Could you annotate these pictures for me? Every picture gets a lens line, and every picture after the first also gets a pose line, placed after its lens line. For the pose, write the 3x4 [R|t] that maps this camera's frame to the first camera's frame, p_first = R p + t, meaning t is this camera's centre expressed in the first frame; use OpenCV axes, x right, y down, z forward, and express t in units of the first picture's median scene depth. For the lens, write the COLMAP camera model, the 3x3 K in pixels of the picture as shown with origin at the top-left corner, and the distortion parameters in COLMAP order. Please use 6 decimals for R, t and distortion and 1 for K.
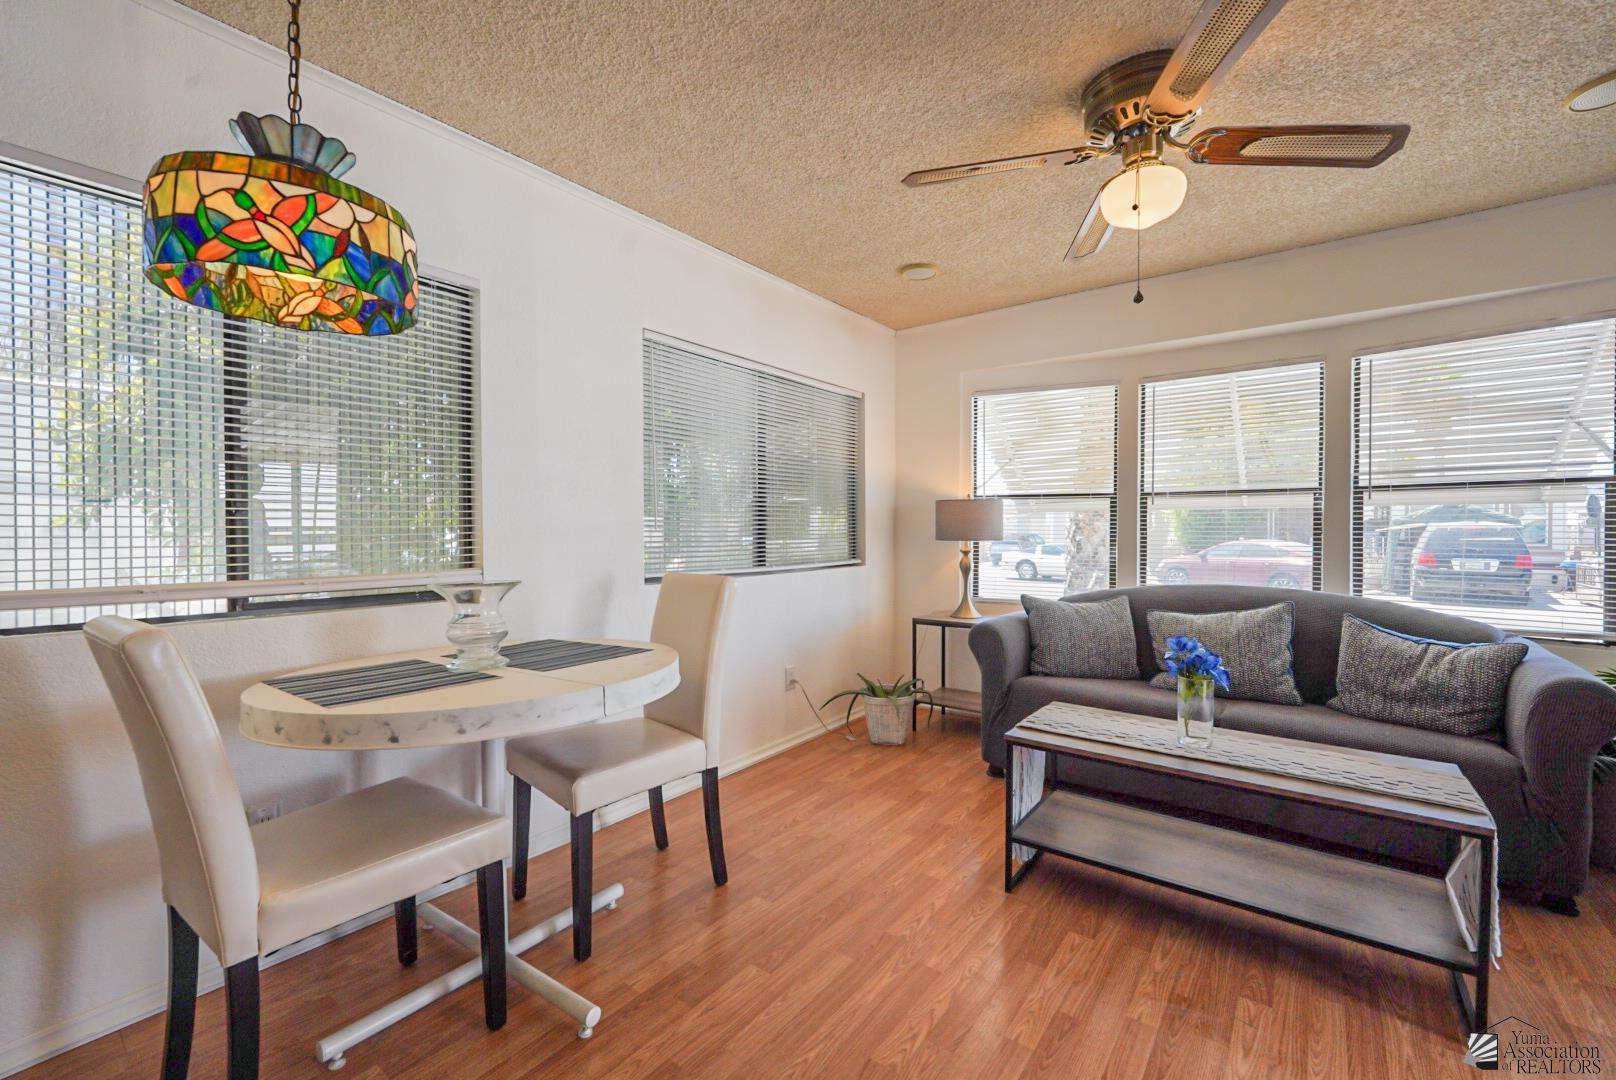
lens RADIAL K [[633.0, 0, 805.2], [0, 633.0, 528.3], [0, 0, 1]] dist [0.000758, 0.000032]
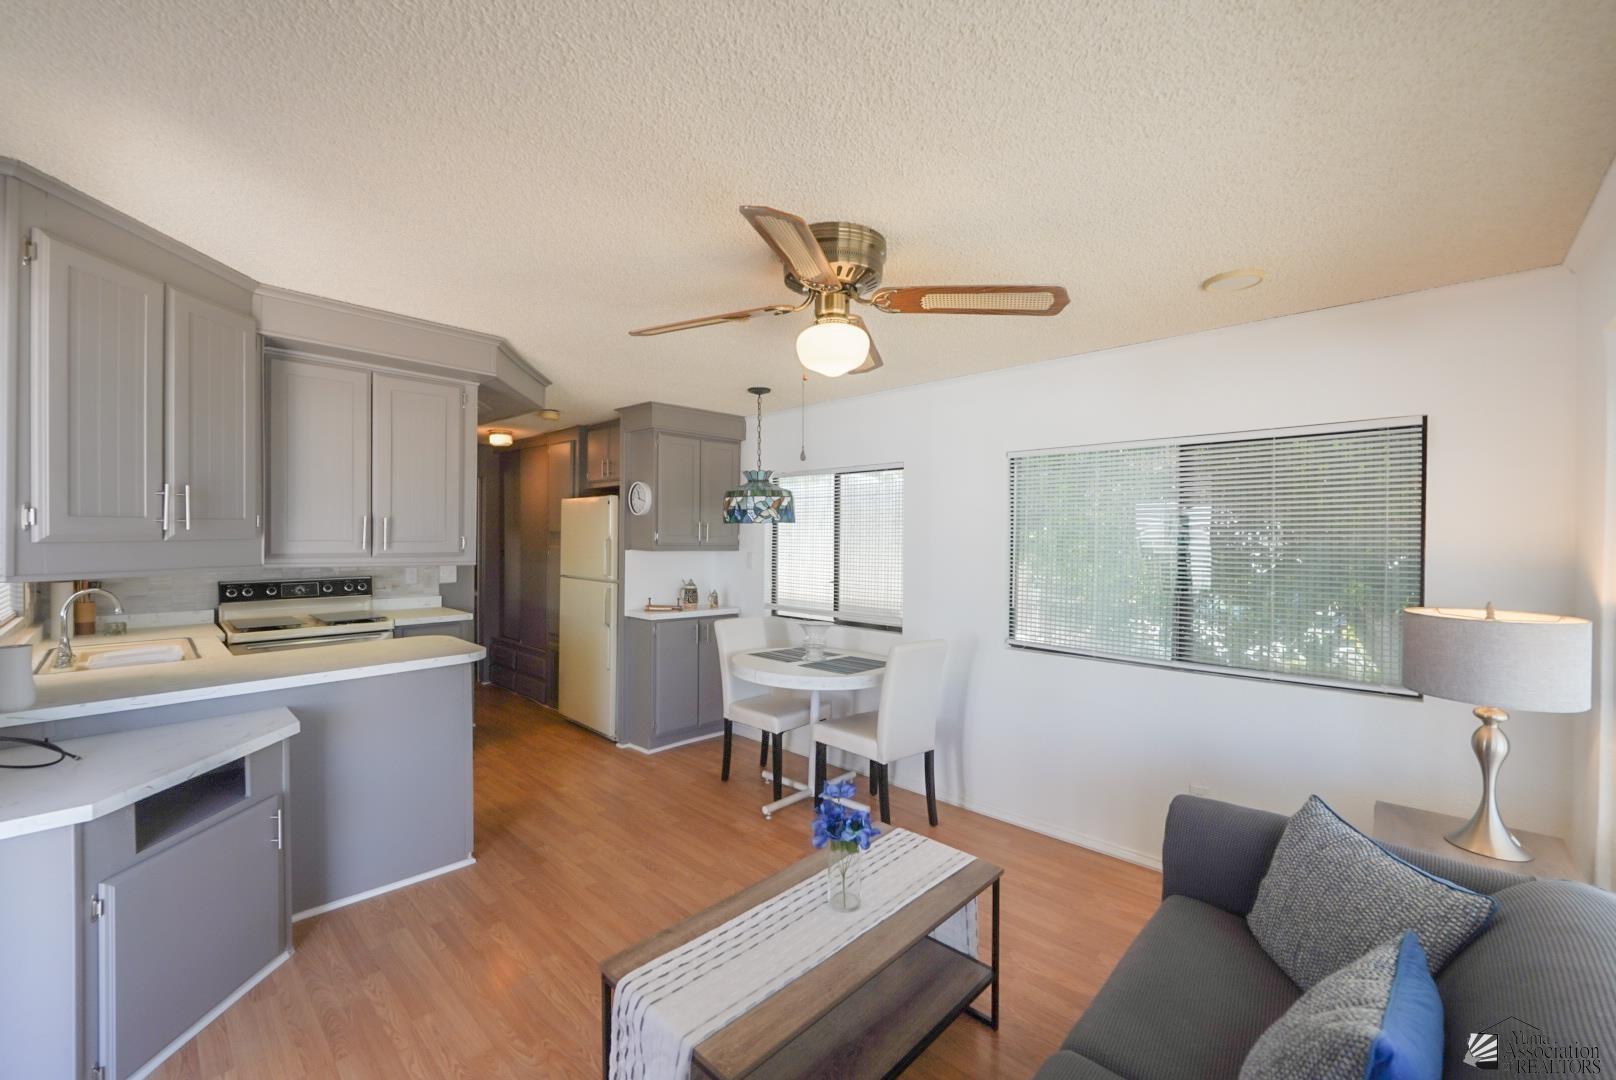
lens RADIAL K [[633.0, 0, 806.5], [0, 633.0, 543.5], [0, 0, 1]] dist [0.000758, 0.000032]
pose [[-0.074146, 0.003941, -0.997240, 0.729016], [-0.013532, 0.999896, 0.004958, -0.087998], [0.997156, 0.013862, -0.074085, 0.465490]]
